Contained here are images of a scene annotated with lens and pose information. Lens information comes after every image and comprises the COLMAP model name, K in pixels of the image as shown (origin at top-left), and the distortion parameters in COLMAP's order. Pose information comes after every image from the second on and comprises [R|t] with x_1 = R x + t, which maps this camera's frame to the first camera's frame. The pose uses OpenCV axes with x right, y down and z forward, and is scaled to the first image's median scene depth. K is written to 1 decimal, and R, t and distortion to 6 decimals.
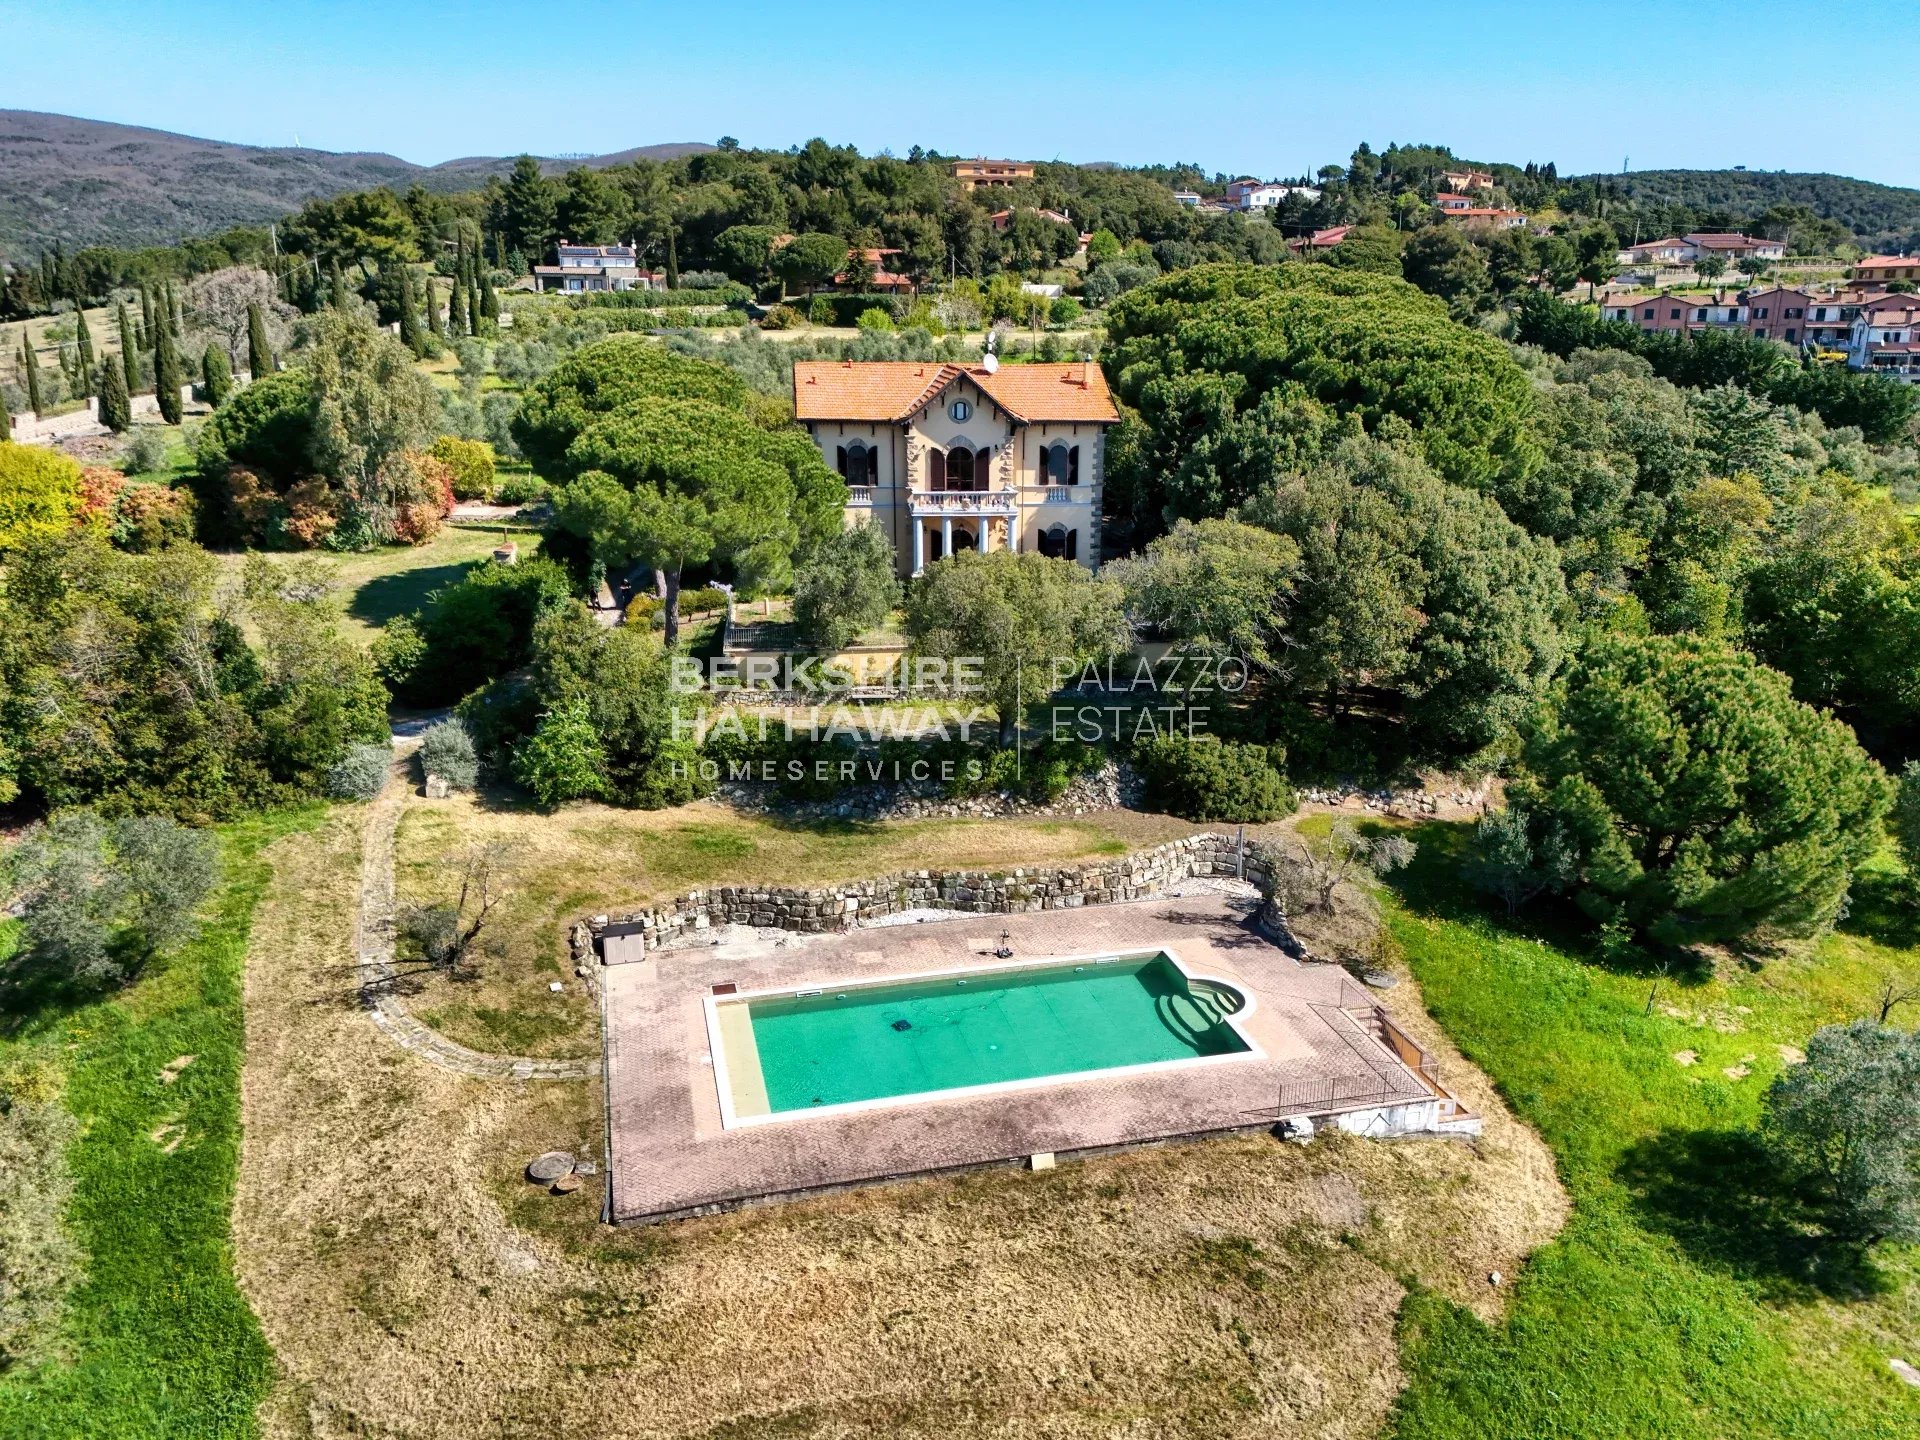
lens RADIAL K [[1420.7, 0, 962.0], [0, 1420.7, 734.1], [0, 0, 1]] dist [0.068929, -0.060273]
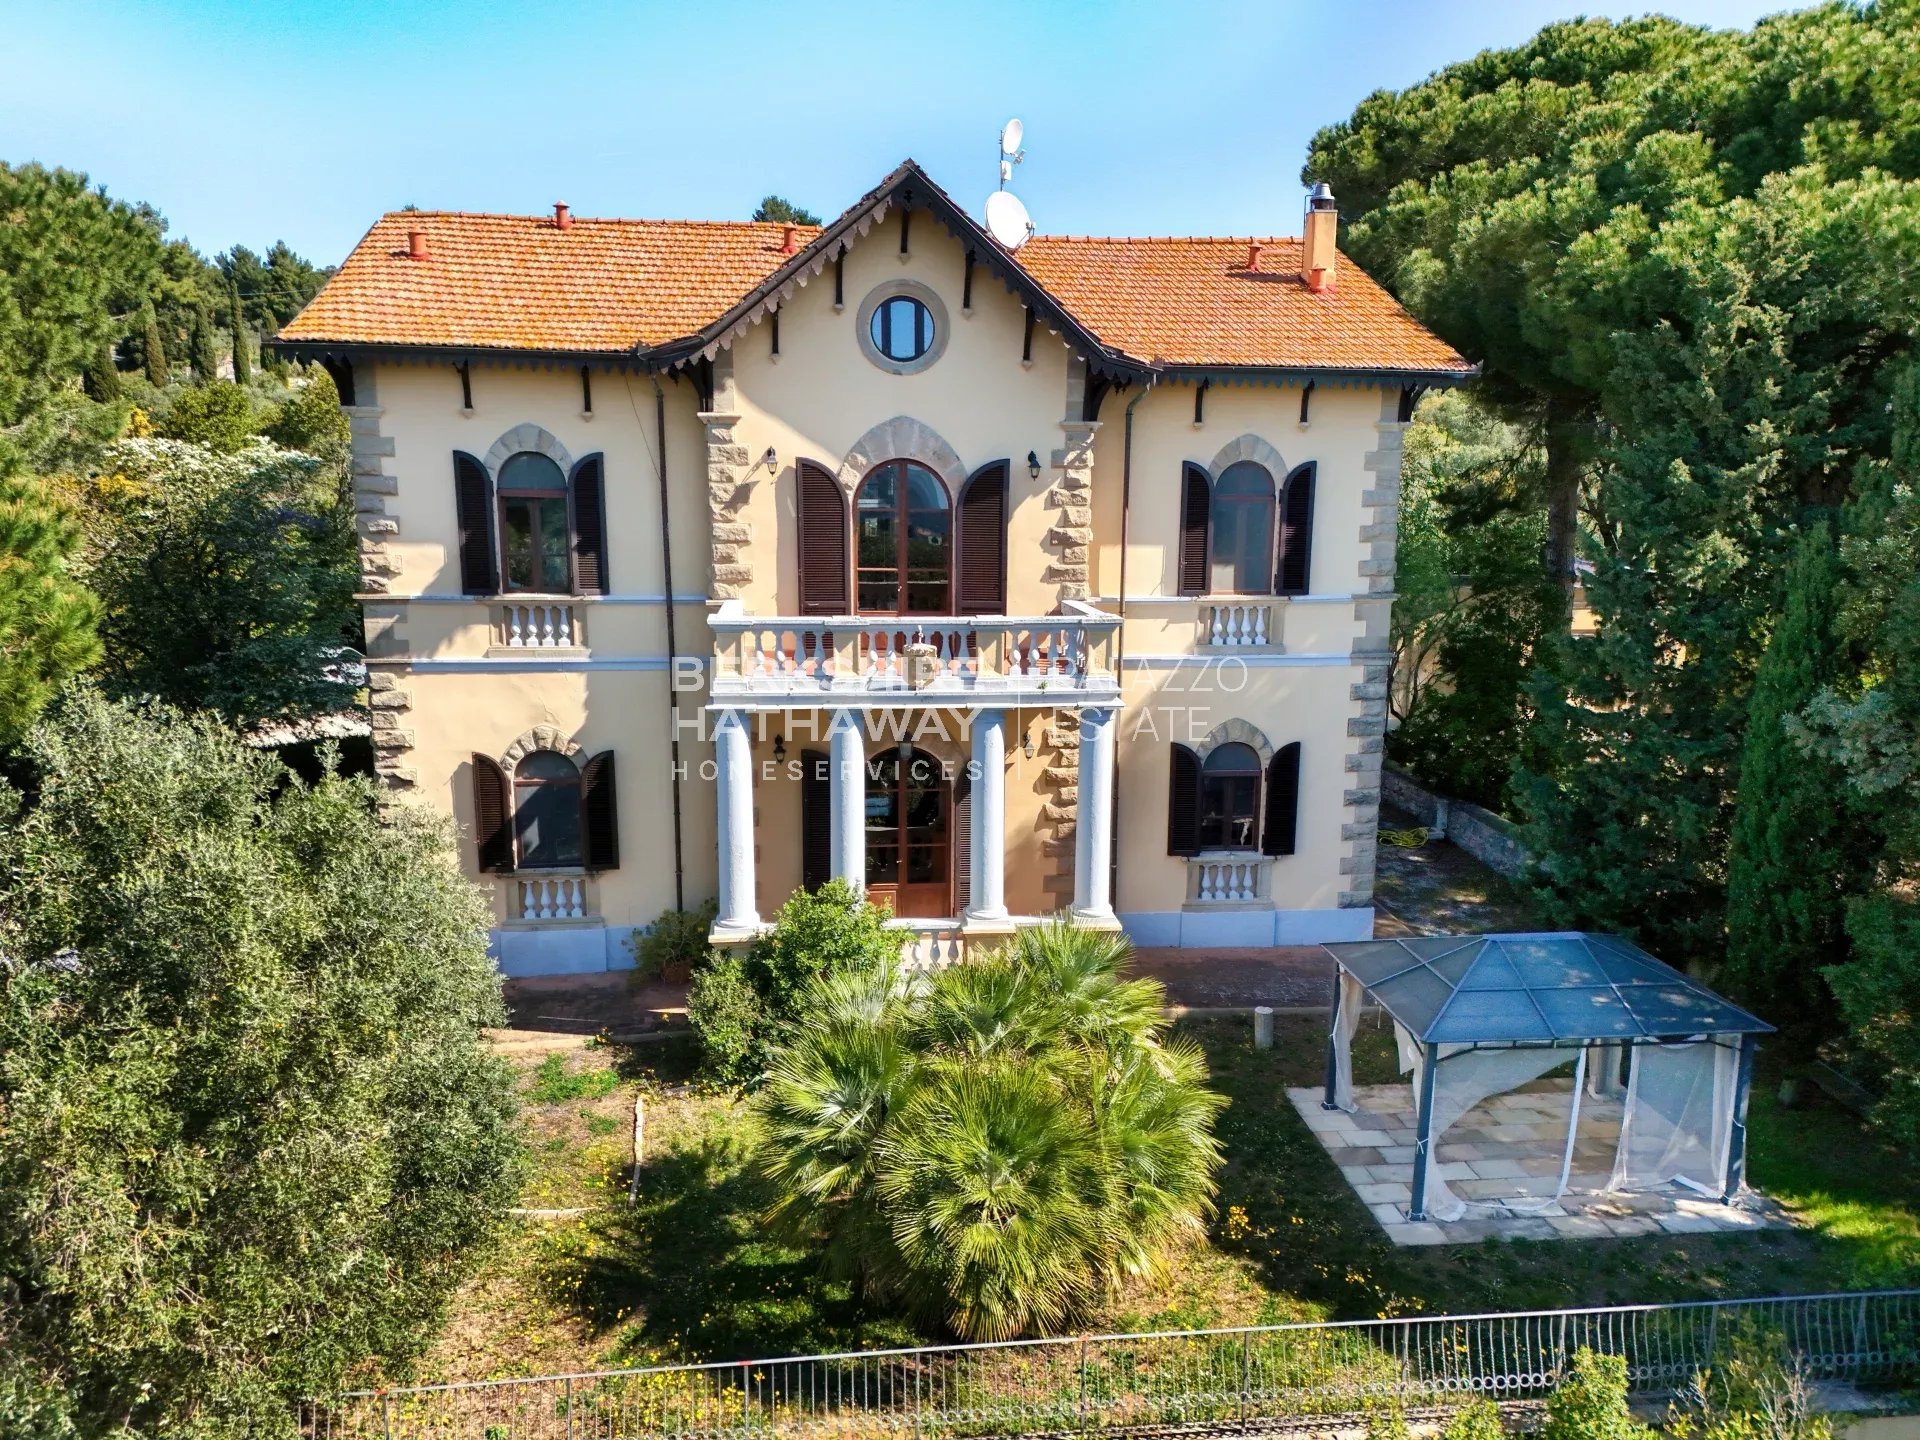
lens RADIAL K [[1420.7, 0, 946.4], [0, 1420.7, 714.1], [0, 0, 1]] dist [0.068929, -0.060273]
pose [[0.999985, 0.005041, -0.001981, 0.007941], [-0.005214, 0.994961, -0.100129, -0.124468], [0.001466, 0.100138, 0.994972, 0.729896]]
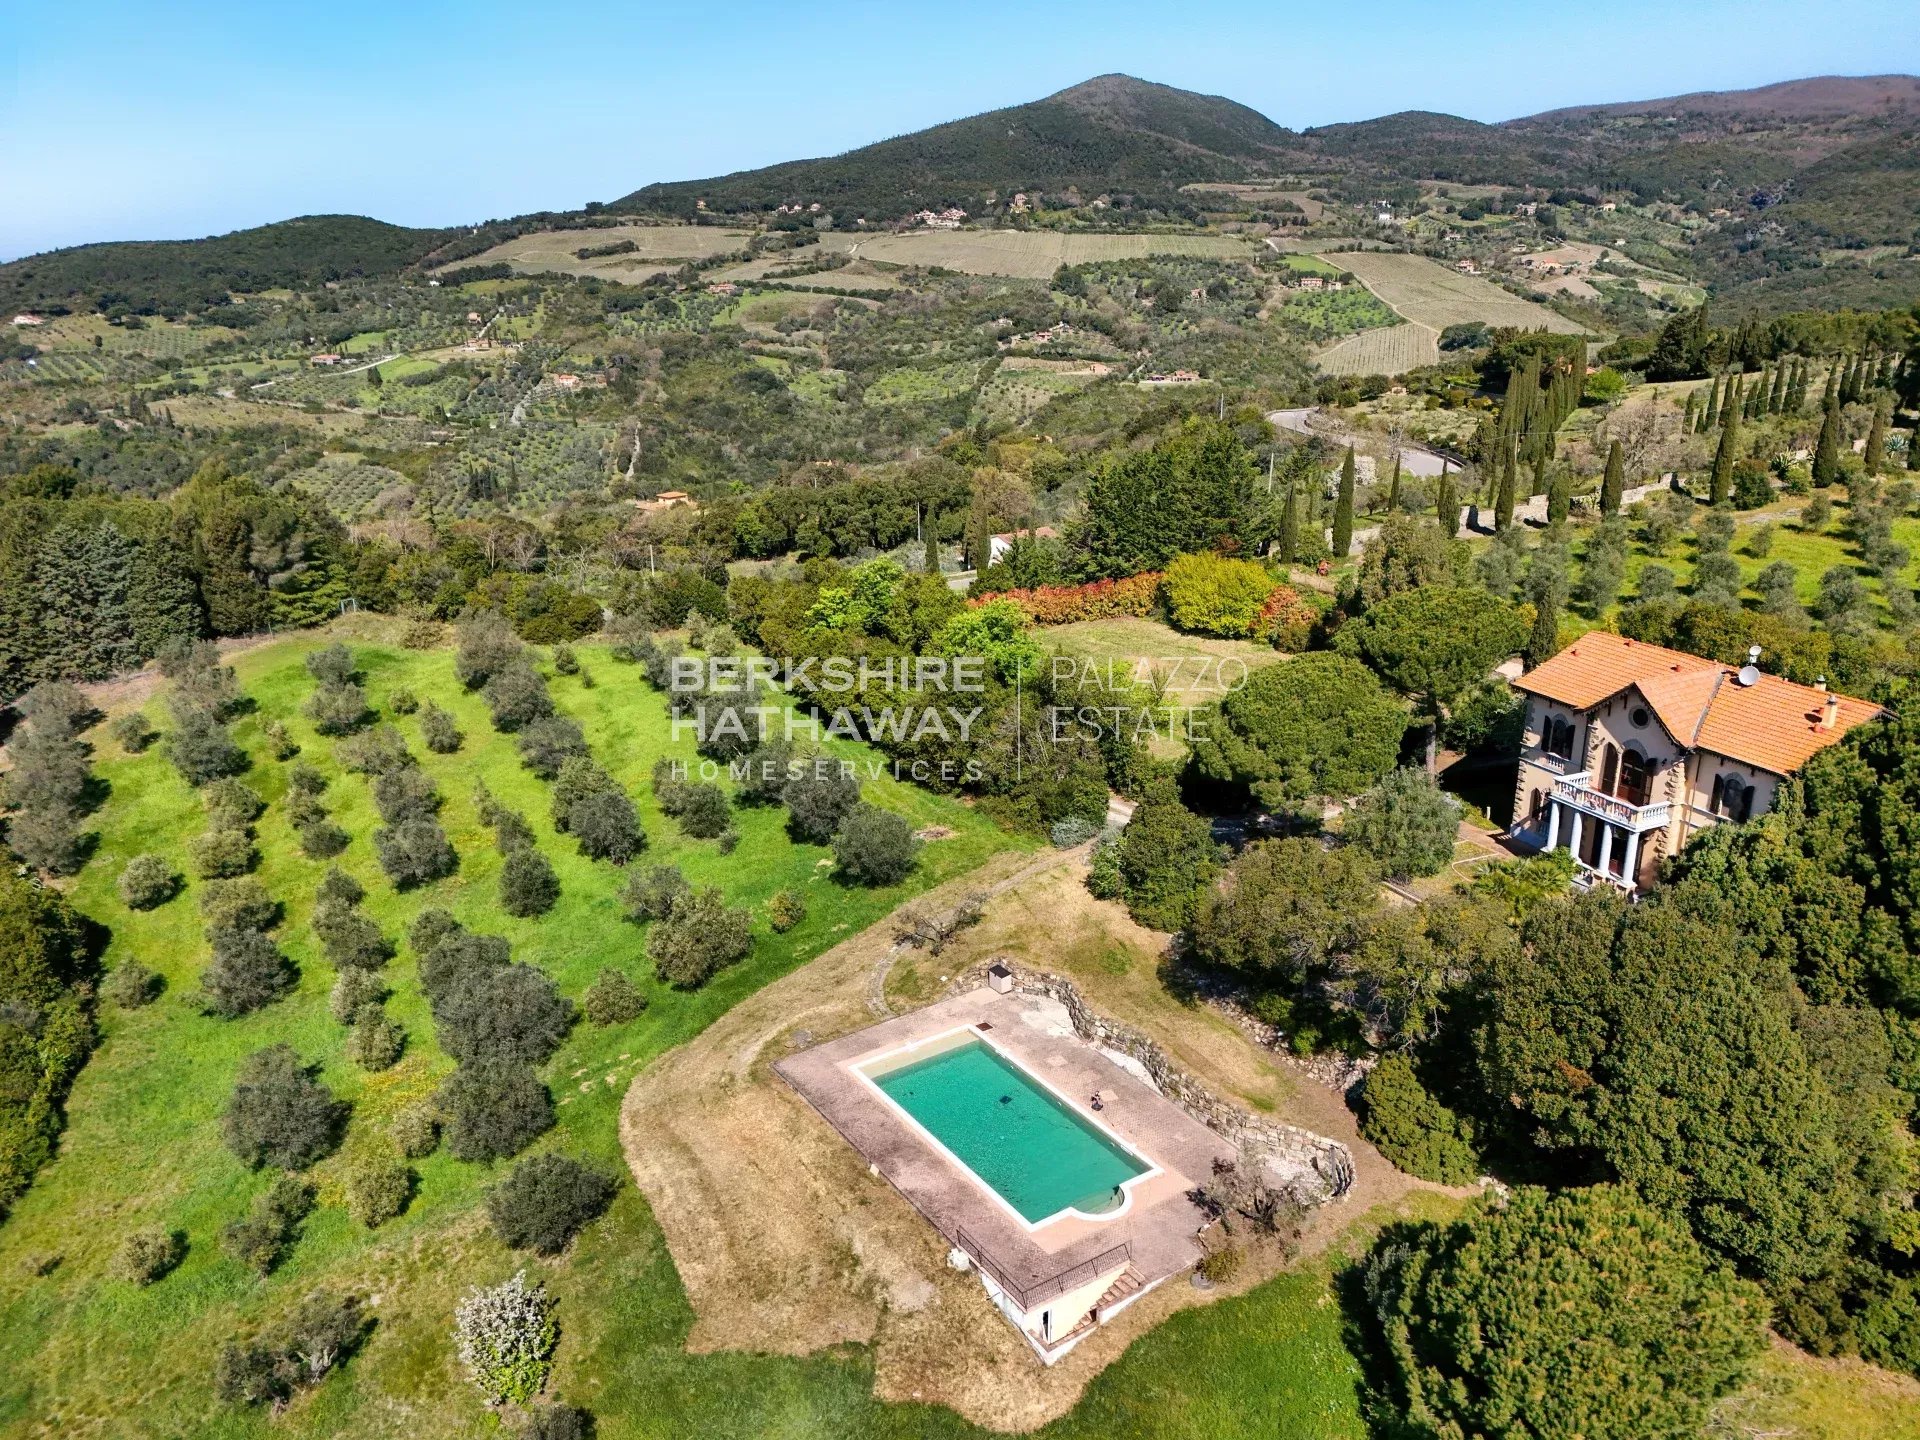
lens RADIAL K [[1420.7, 0, 960.5], [0, 1420.7, 715.8], [0, 0, 1]] dist [0.068929, -0.060273]
pose [[0.324035, 0.289602, -0.900629, 0.769994], [-0.246277, 0.944993, 0.215260, -0.328962], [0.913427, 0.152052, 0.377533, 0.159360]]
